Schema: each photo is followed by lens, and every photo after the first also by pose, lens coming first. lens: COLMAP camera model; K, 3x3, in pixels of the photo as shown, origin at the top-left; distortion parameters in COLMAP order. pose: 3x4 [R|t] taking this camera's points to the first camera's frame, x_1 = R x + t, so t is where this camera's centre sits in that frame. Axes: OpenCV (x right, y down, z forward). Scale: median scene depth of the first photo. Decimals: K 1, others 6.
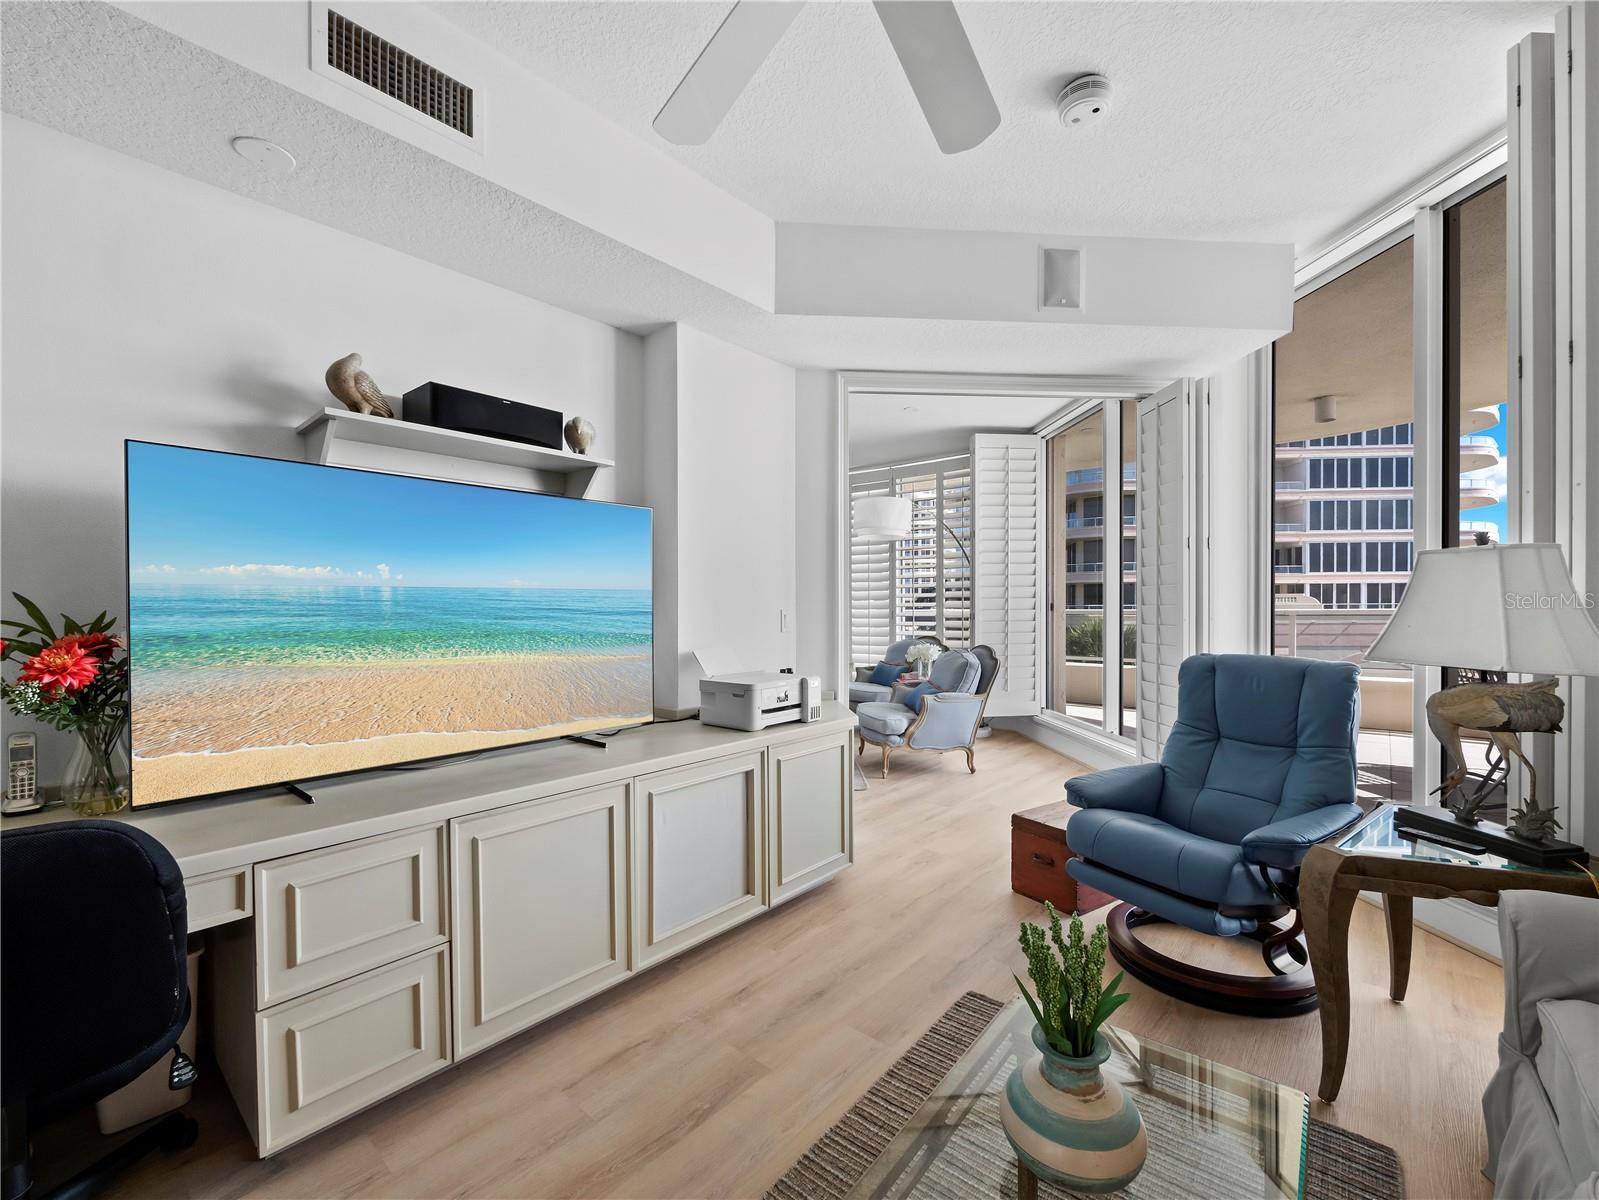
lens RADIAL K [[680.8, 0, 798.9], [0, 680.8, 613.0], [0, 0, 1]] dist [-0.015861, -0.000274]
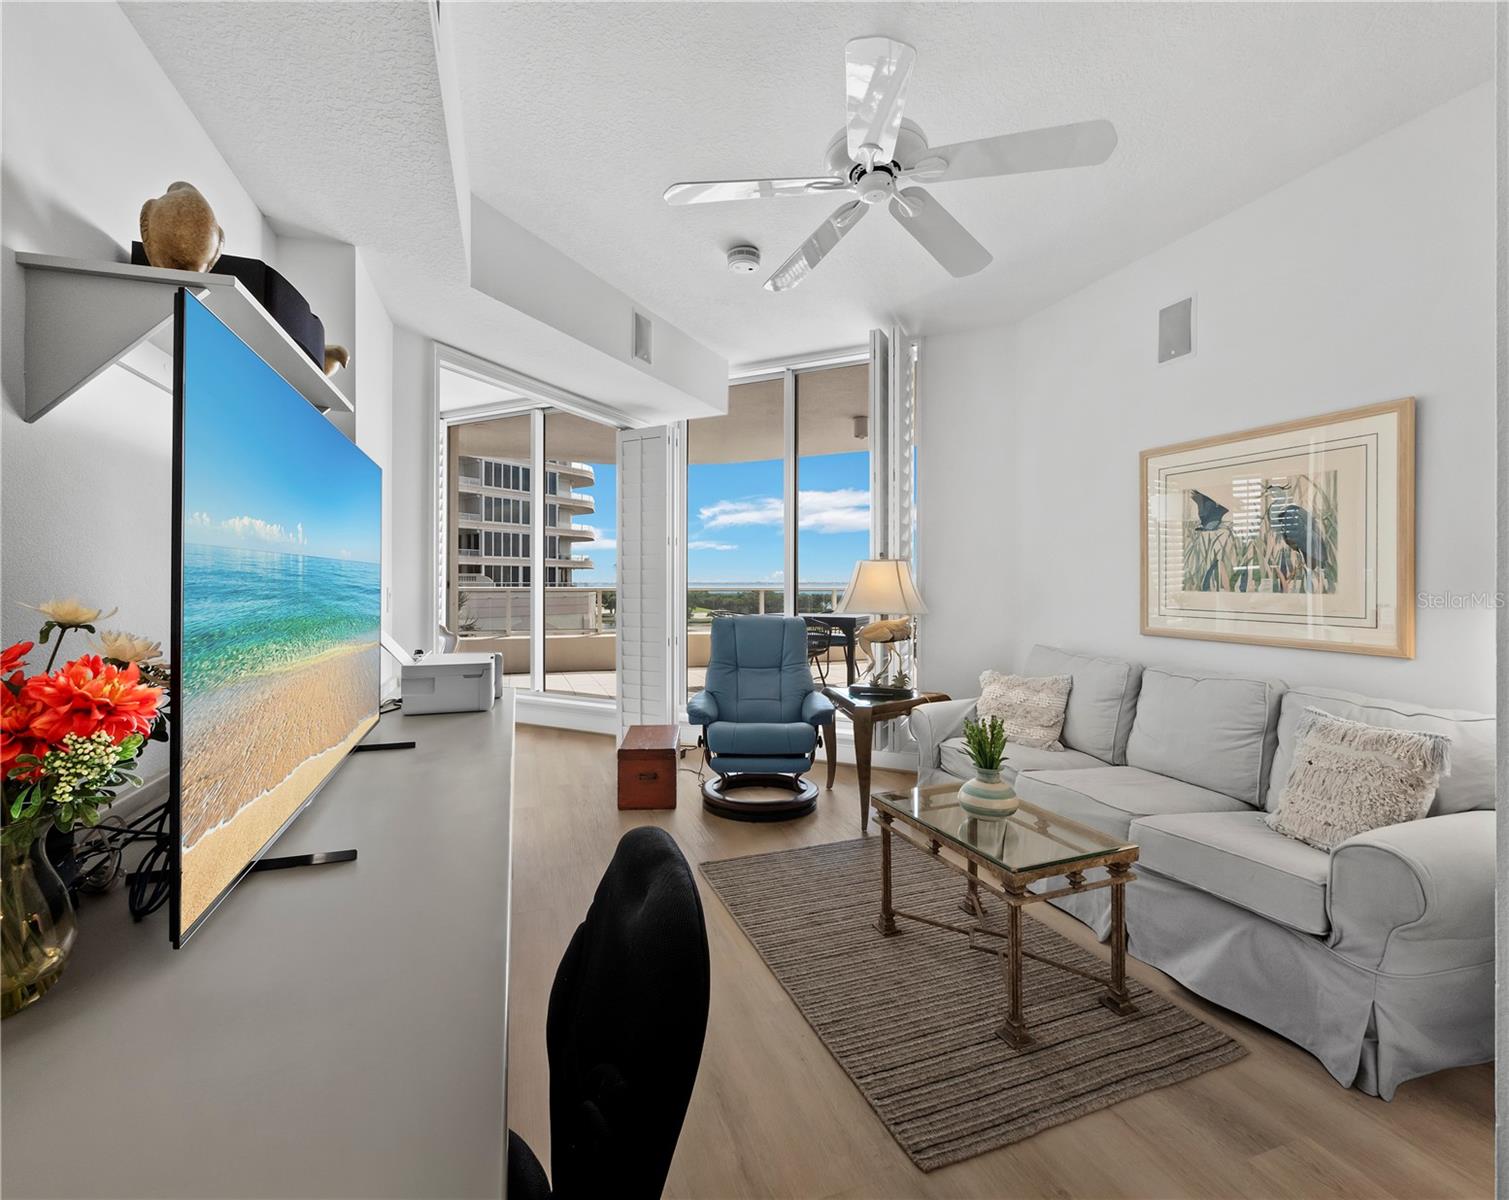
lens RADIAL K [[667.9, 0, 756.4], [0, 667.9, 584.3], [0, 0, 1]] dist [-0.000349, 0.000004]
pose [[0.494820, 0.004678, 0.868983, -0.759167], [0.003305, 0.999968, -0.007265, -0.001628], [-0.868989, 0.006467, 0.494788, 0.188057]]
